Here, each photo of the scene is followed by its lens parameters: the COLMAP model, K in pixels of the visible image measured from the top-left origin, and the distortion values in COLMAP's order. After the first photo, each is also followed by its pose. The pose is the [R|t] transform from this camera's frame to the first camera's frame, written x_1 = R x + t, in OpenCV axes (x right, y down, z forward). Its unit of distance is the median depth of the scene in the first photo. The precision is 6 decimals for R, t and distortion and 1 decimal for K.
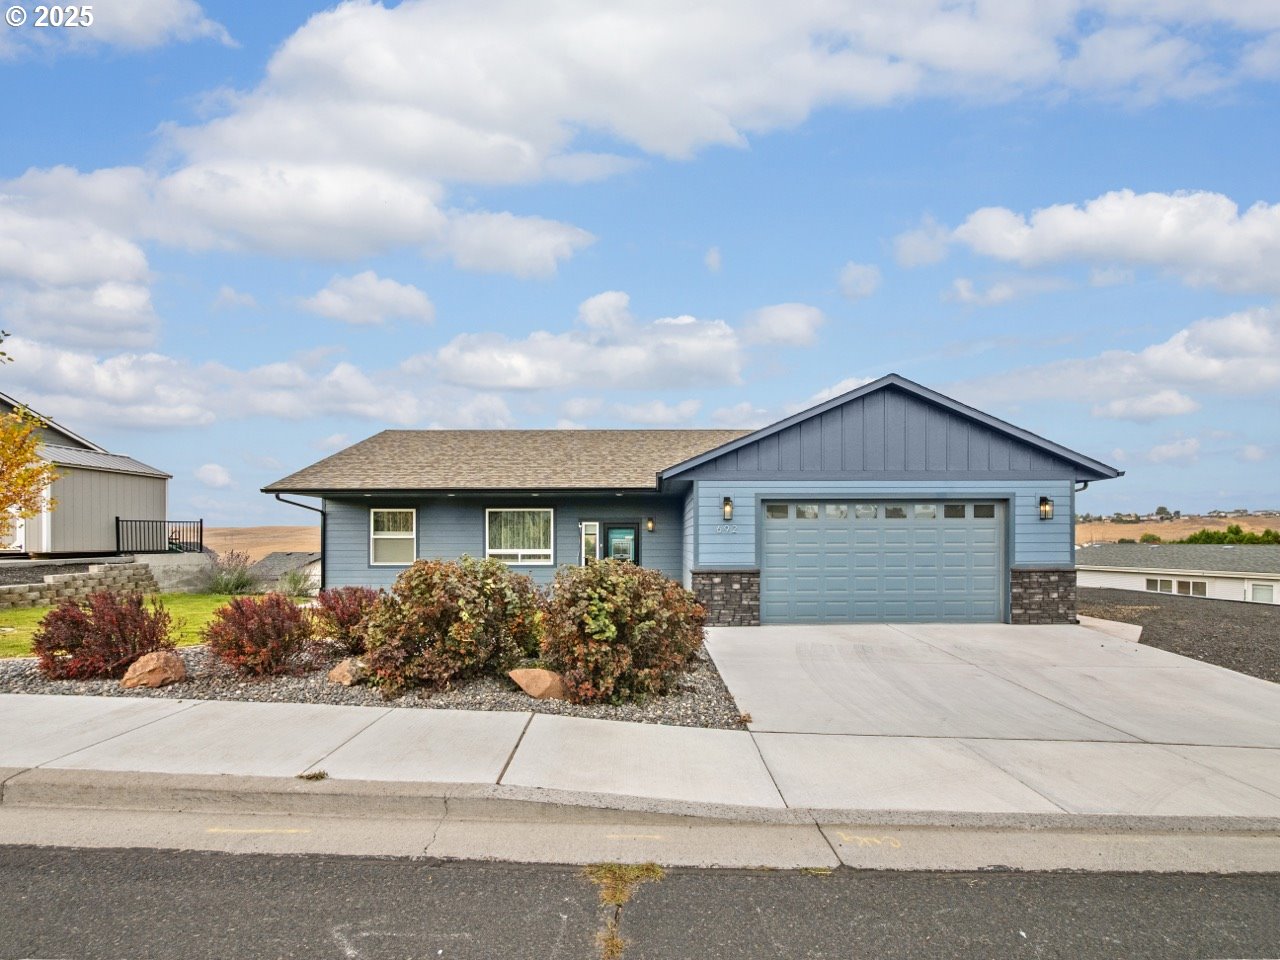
lens RADIAL K [[566.0, 0, 664.2], [0, 566.0, 538.7], [0, 0, 1]] dist [-0.003527, -0.000159]
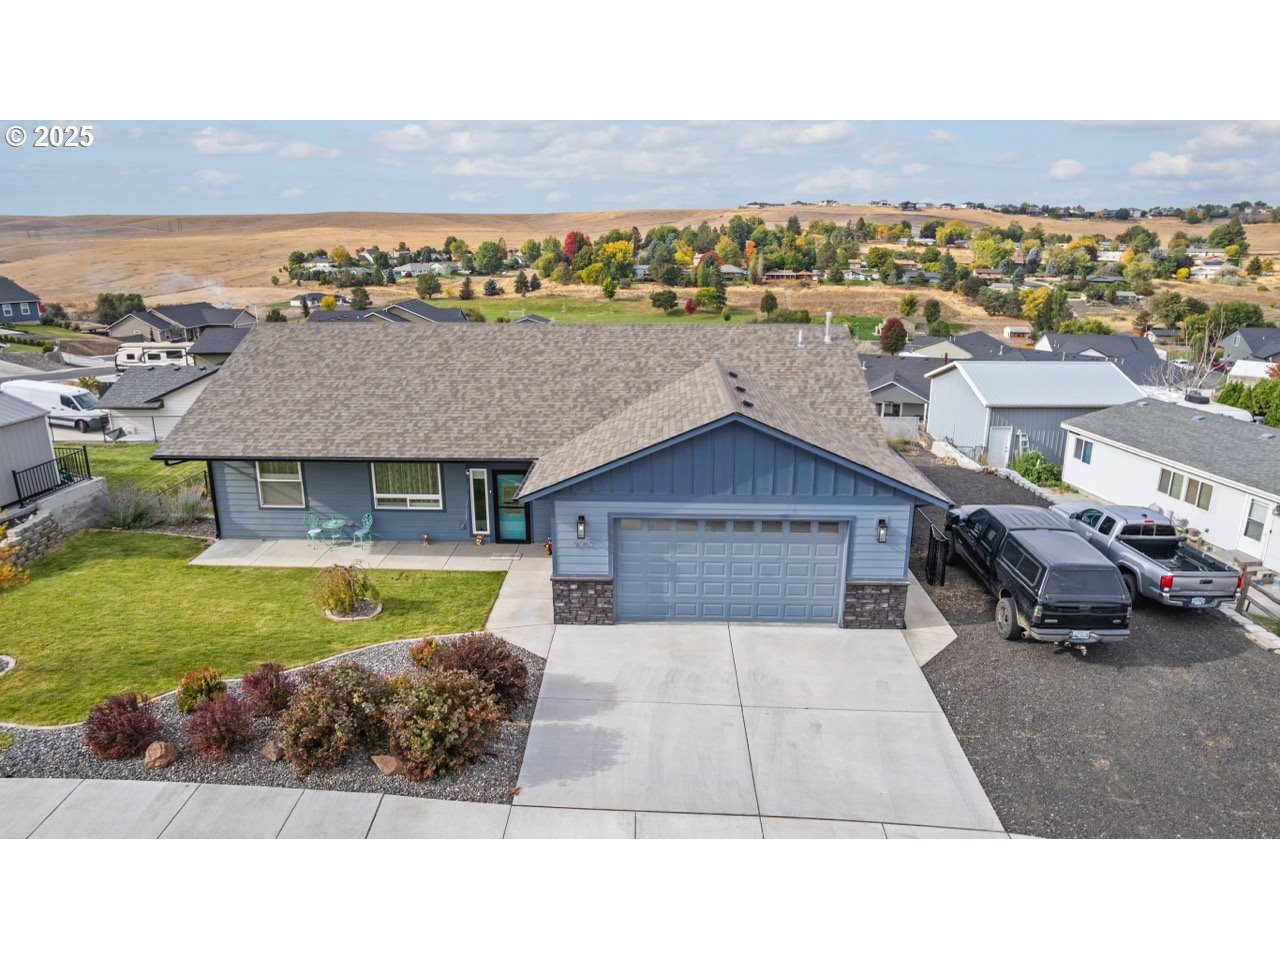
lens RADIAL K [[843.0, 0, 640.0], [0, 843.0, 480.0], [0, 0, 1]] dist [-0.056785, 0.058412]
pose [[0.998969, 0.021437, -0.040008, 0.279430], [-0.008664, 0.955292, 0.295538, -0.603515], [0.044555, -0.294887, 0.954493, -0.491148]]
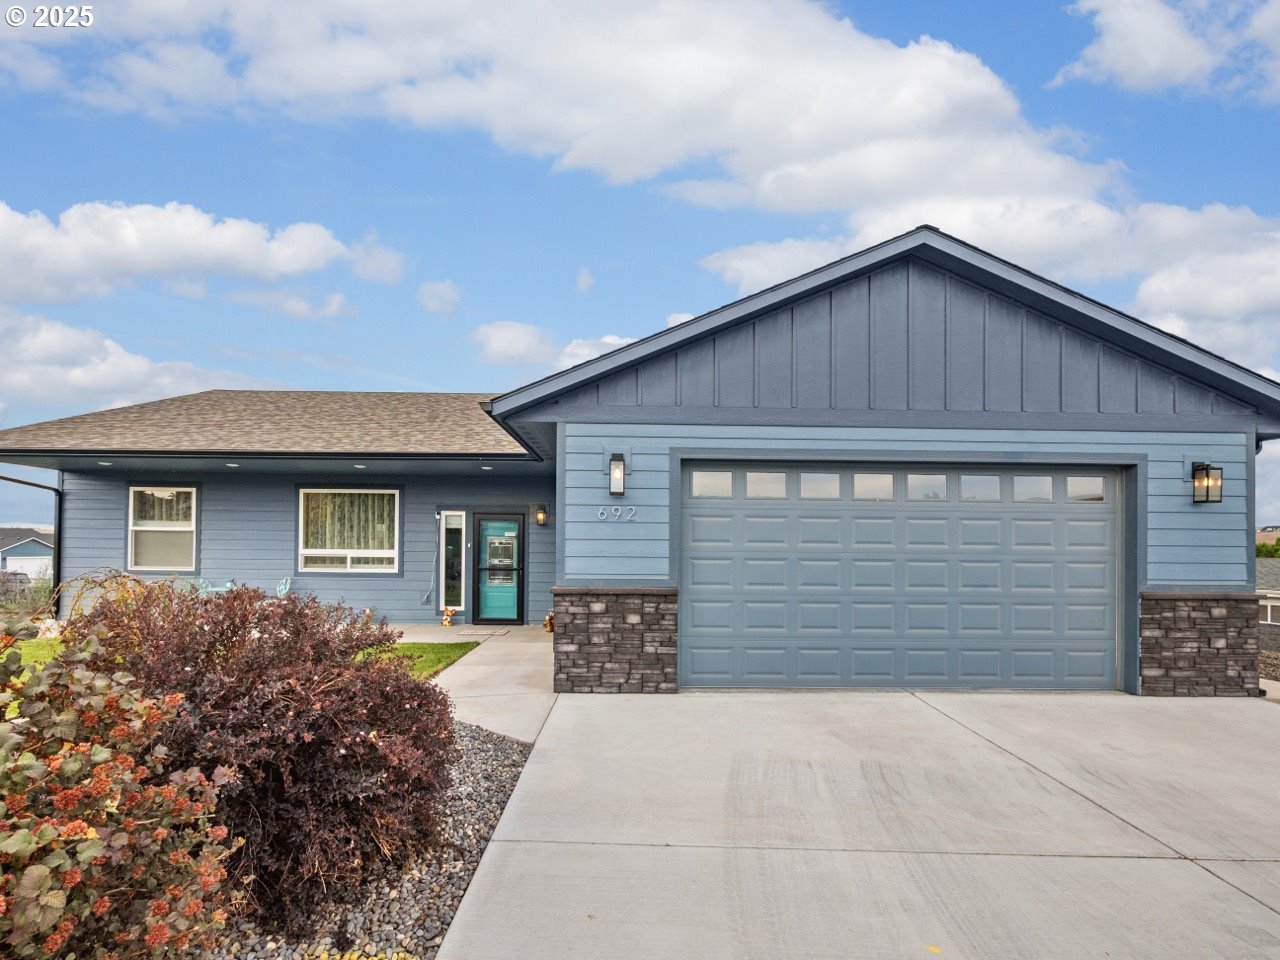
lens RADIAL K [[560.3, 0, 638.2], [0, 560.3, 531.1], [0, 0, 1]] dist [-0.002069, -0.000079]
pose [[0.999897, 0.013409, -0.005034, 0.131592], [-0.013544, 0.999522, -0.027774, 0.014751], [0.004660, 0.027840, 0.999602, 0.456674]]
